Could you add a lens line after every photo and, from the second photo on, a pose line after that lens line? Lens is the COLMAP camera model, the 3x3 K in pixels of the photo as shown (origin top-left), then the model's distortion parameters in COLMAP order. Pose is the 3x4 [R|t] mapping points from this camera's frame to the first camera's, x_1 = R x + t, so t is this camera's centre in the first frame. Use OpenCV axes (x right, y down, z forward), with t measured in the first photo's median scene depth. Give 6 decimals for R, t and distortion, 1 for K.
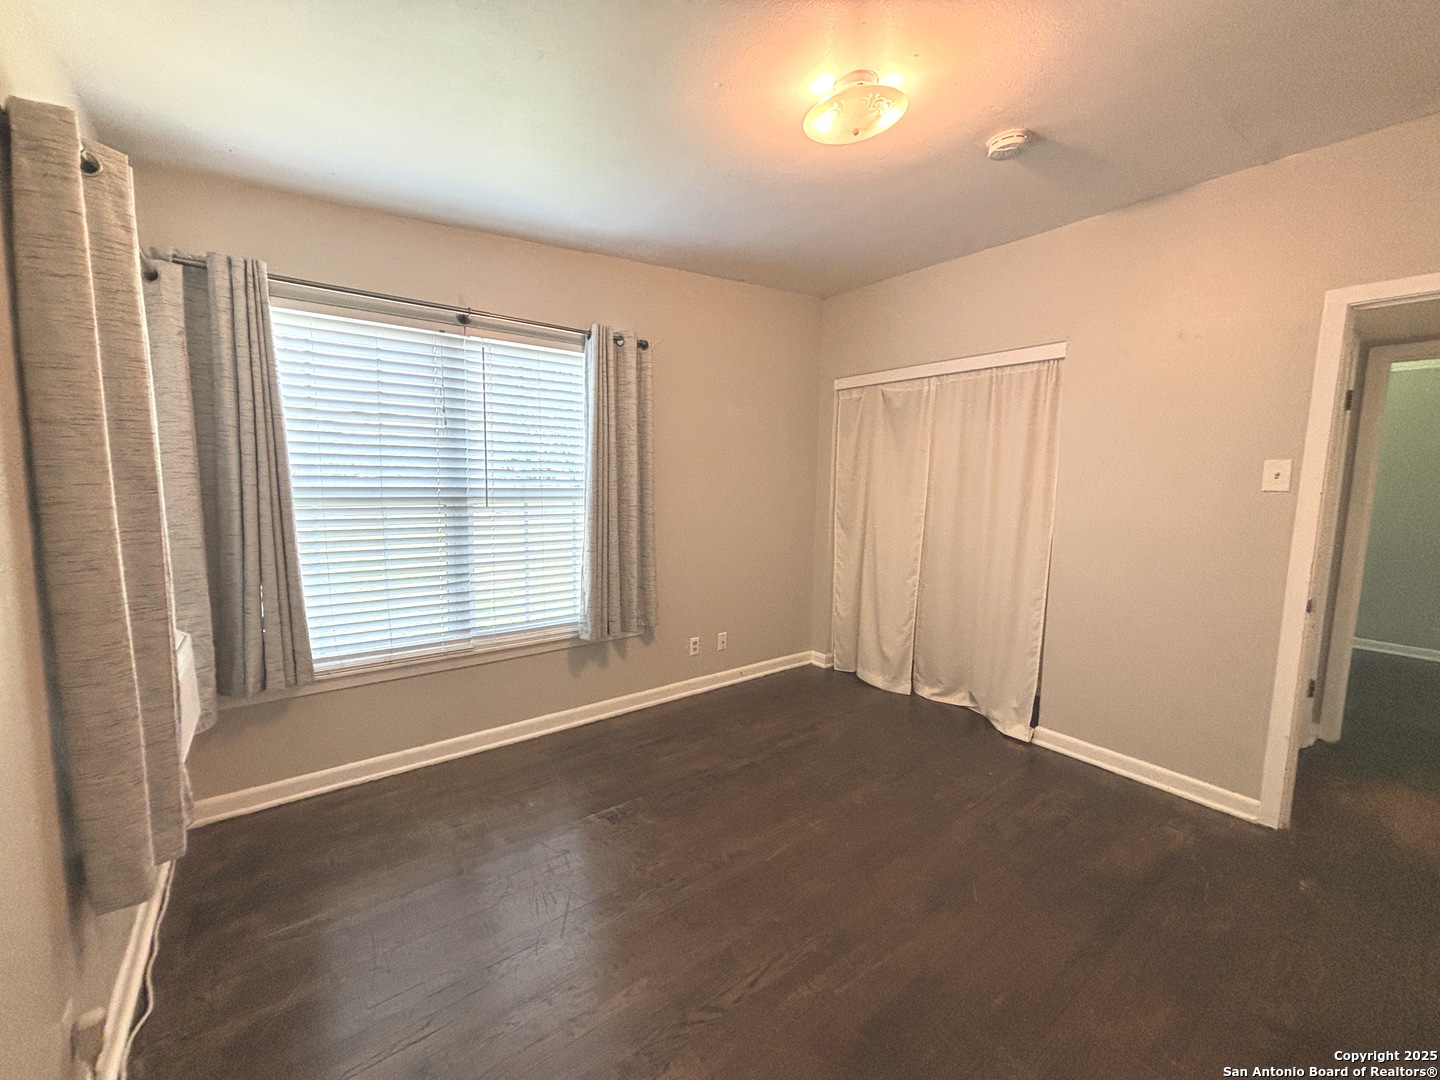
lens RADIAL K [[577.2, 0, 720.0], [0, 577.2, 540.0], [0, 0, 1]] dist [-0.001979, 0.000412]
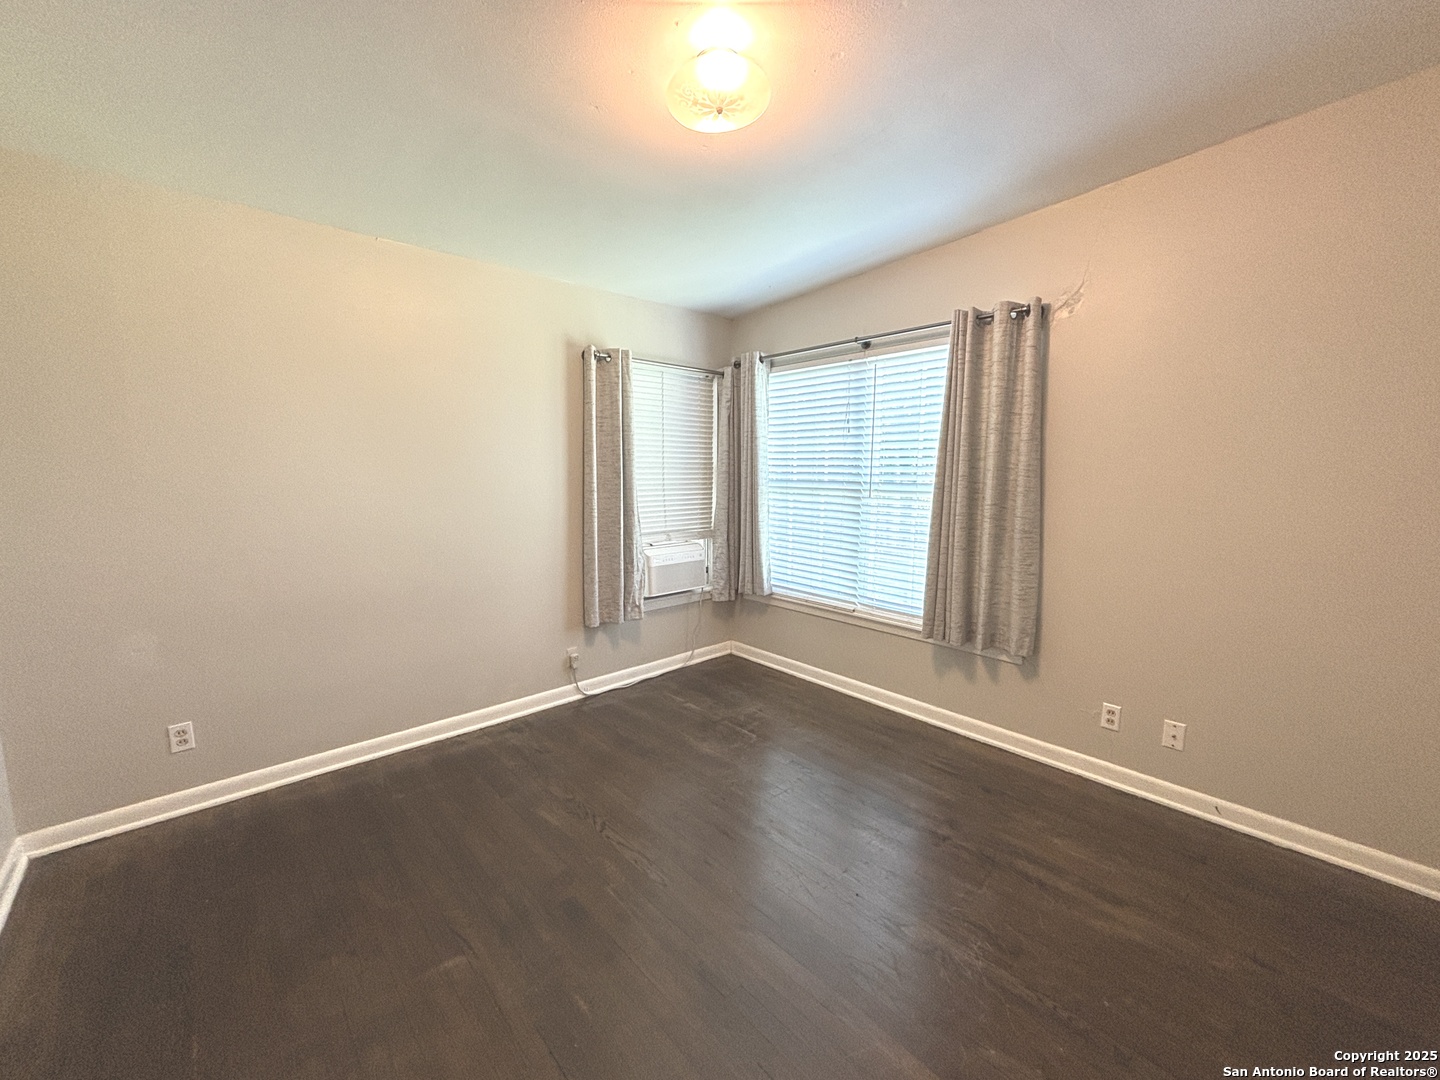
lens RADIAL K [[577.2, 0, 720.0], [0, 577.2, 540.0], [0, 0, 1]] dist [-0.001979, 0.000412]
pose [[0.088058, 0.109944, -0.990029, 0.708587], [-0.118682, 0.987969, 0.099159, -0.048400], [0.989020, 0.108767, 0.100047, 0.539408]]
